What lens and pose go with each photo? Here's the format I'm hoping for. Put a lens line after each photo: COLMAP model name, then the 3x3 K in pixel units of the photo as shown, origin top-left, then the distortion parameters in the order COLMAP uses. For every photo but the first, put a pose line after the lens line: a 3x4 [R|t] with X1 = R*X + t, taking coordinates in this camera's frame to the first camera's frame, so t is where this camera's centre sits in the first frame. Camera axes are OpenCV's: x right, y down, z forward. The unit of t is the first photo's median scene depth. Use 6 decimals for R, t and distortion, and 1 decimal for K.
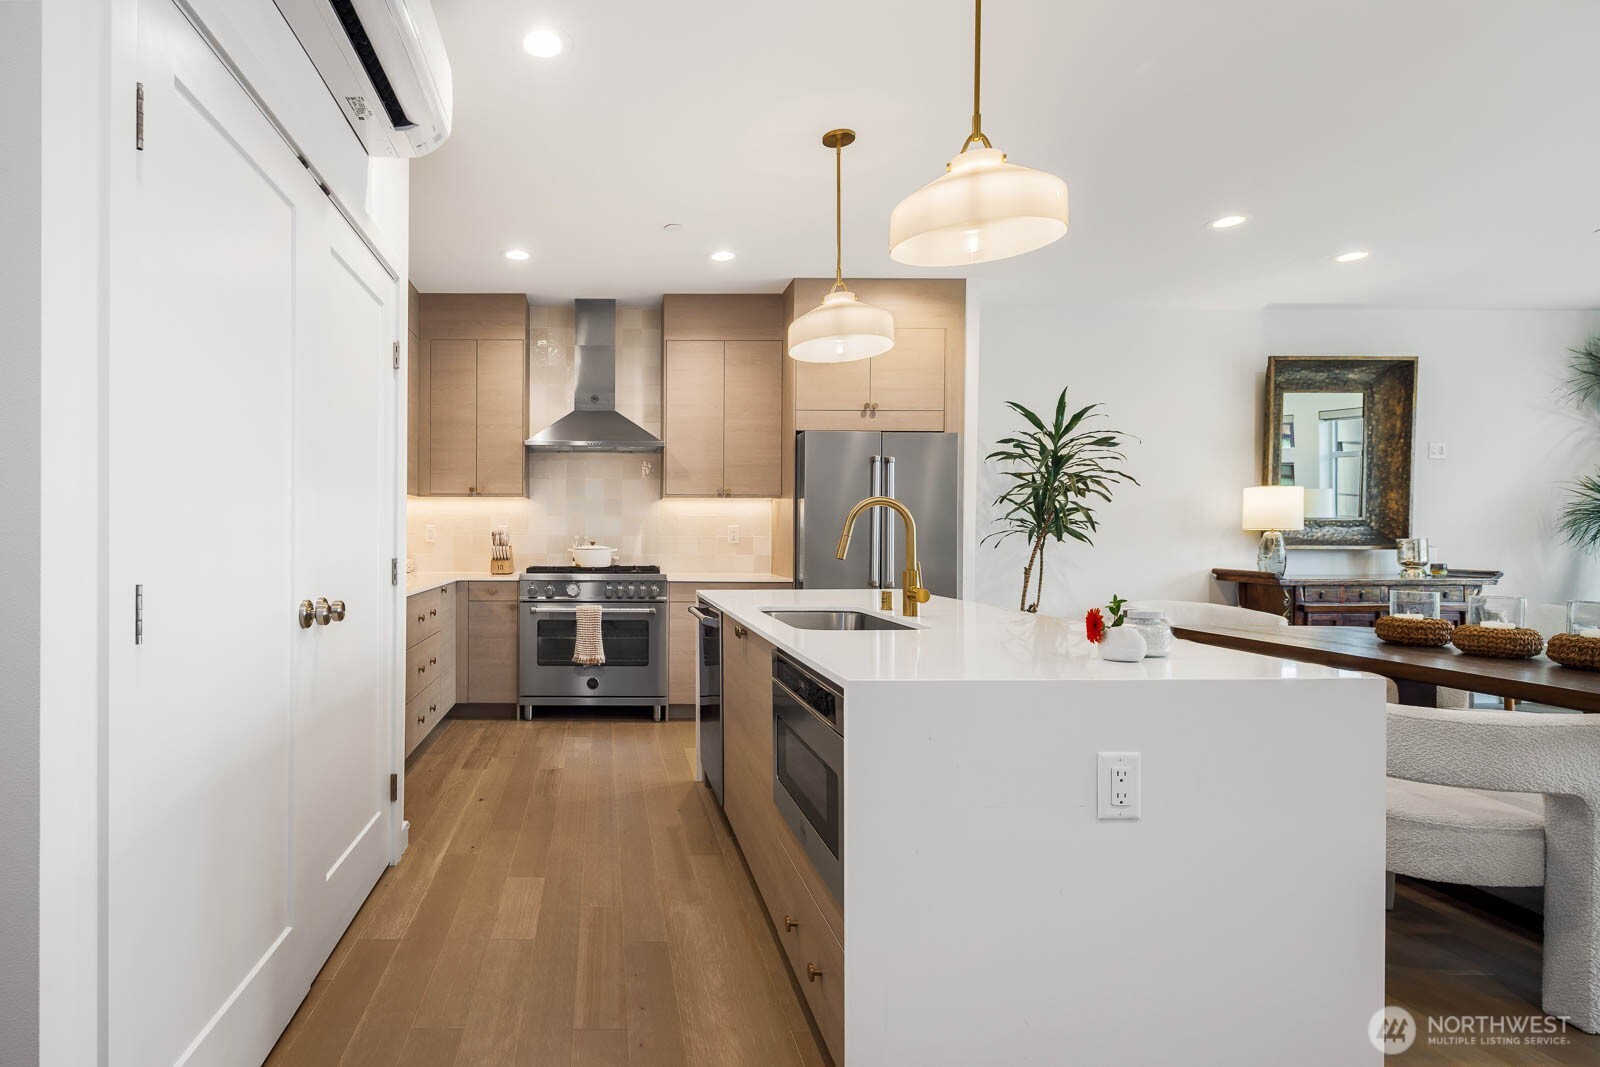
lens RADIAL K [[763.1, 0, 635.8], [0, 763.1, 541.7], [0, 0, 1]] dist [-0.000352, -0.000497]
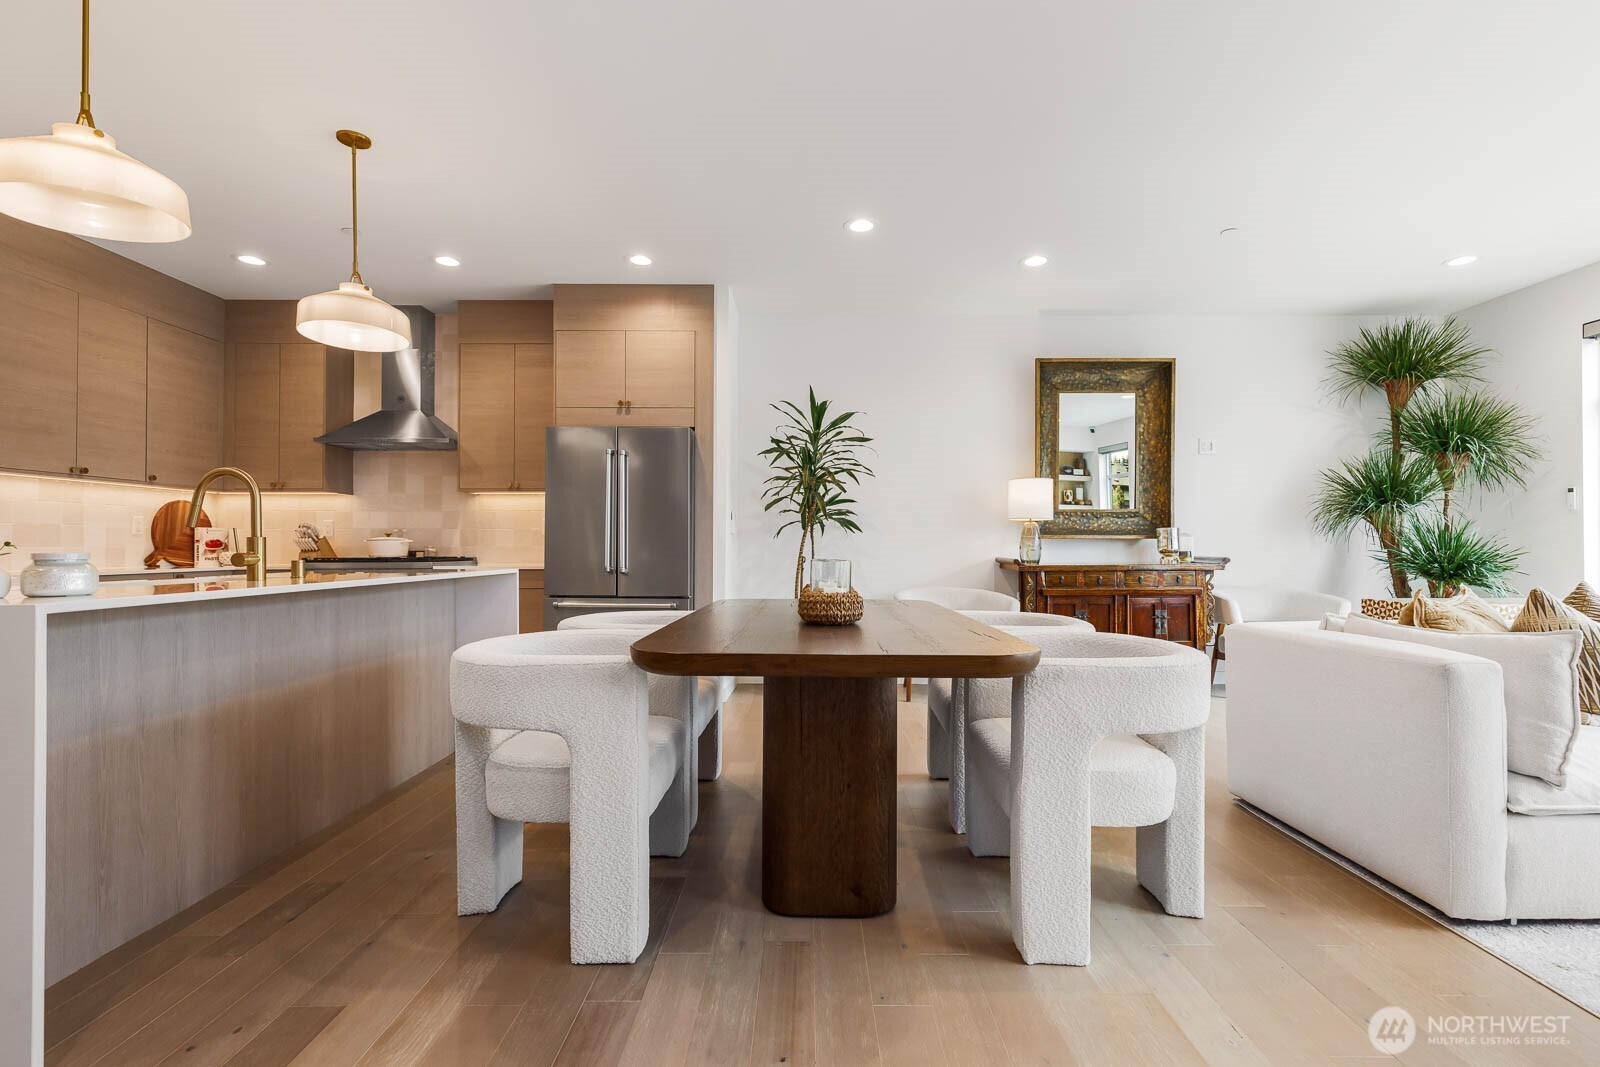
lens RADIAL K [[721.0, 0, 804.6], [0, 721.0, 539.2], [0, 0, 1]] dist [0.009189, -0.000403]
pose [[0.999939, -0.003906, 0.010328, 0.507642], [0.004107, 0.999801, -0.019543, 0.029763], [-0.010250, 0.019584, 0.999756, -0.005165]]
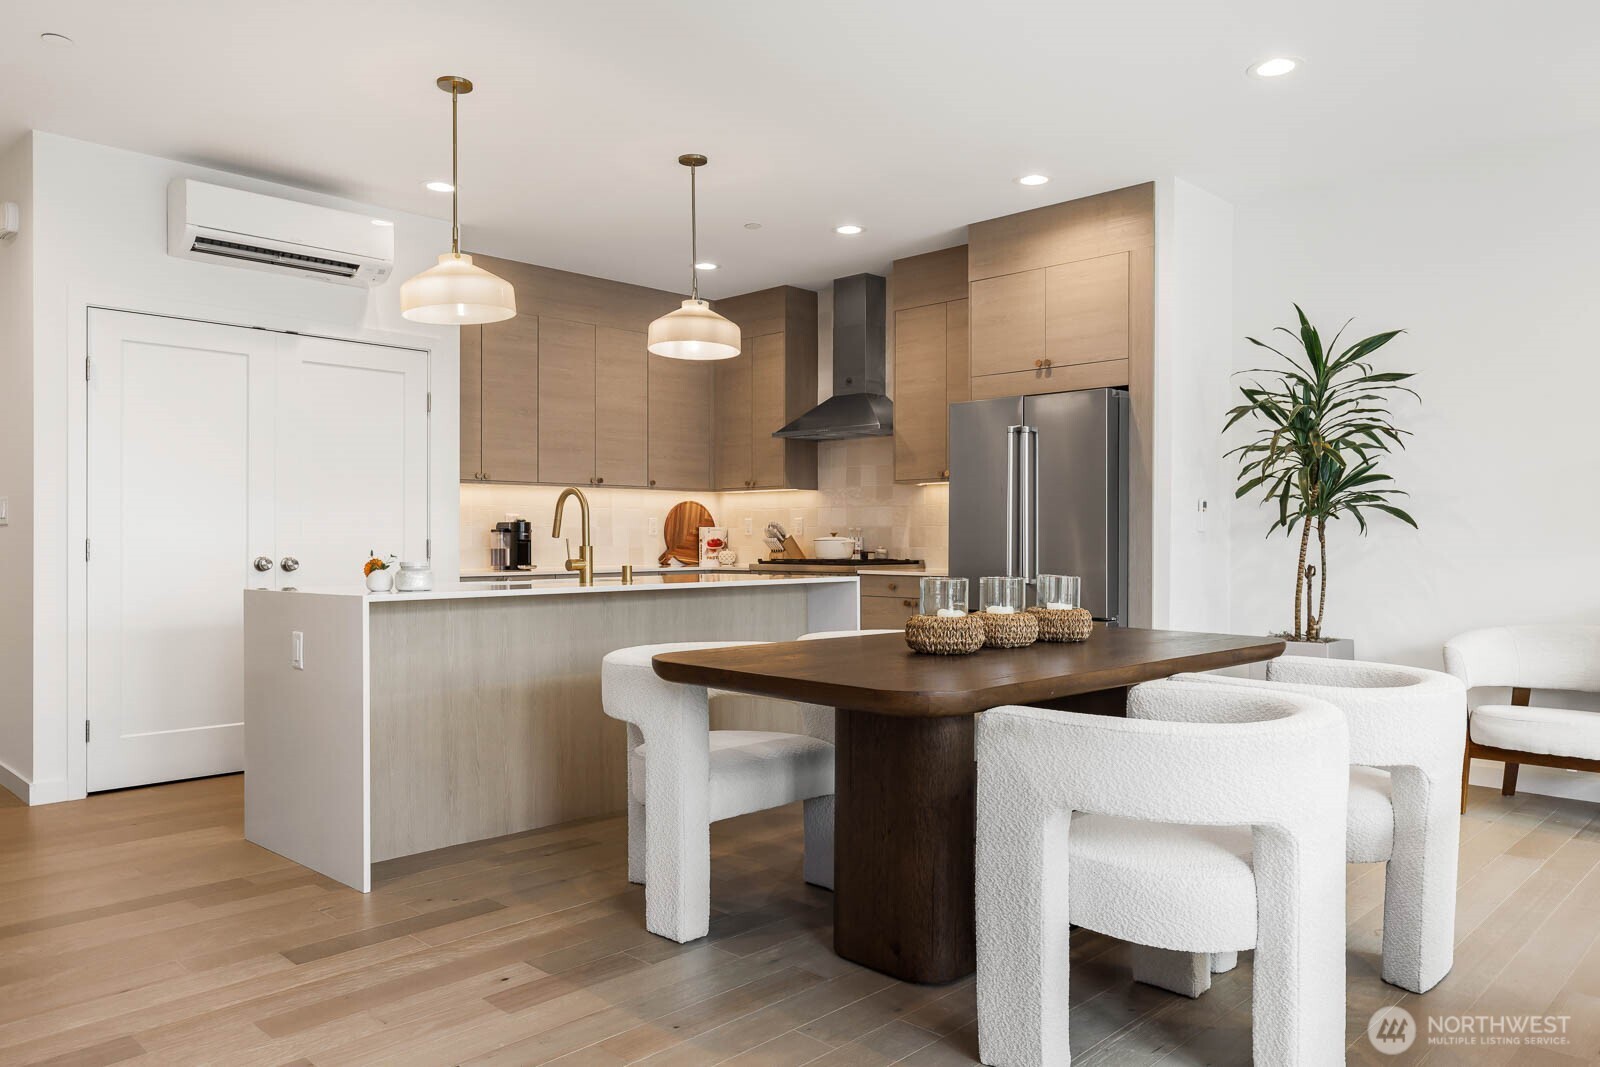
lens RADIAL K [[1108.7, 0, 800.0], [0, 1108.7, 533.5], [0, 0, 1]] dist [0.022393, -0.000146]
pose [[0.725822, -0.006593, -0.687851, 0.865529], [-0.002498, 0.999922, -0.012220, 0.017970], [0.687878, 0.010587, 0.725749, -0.035906]]
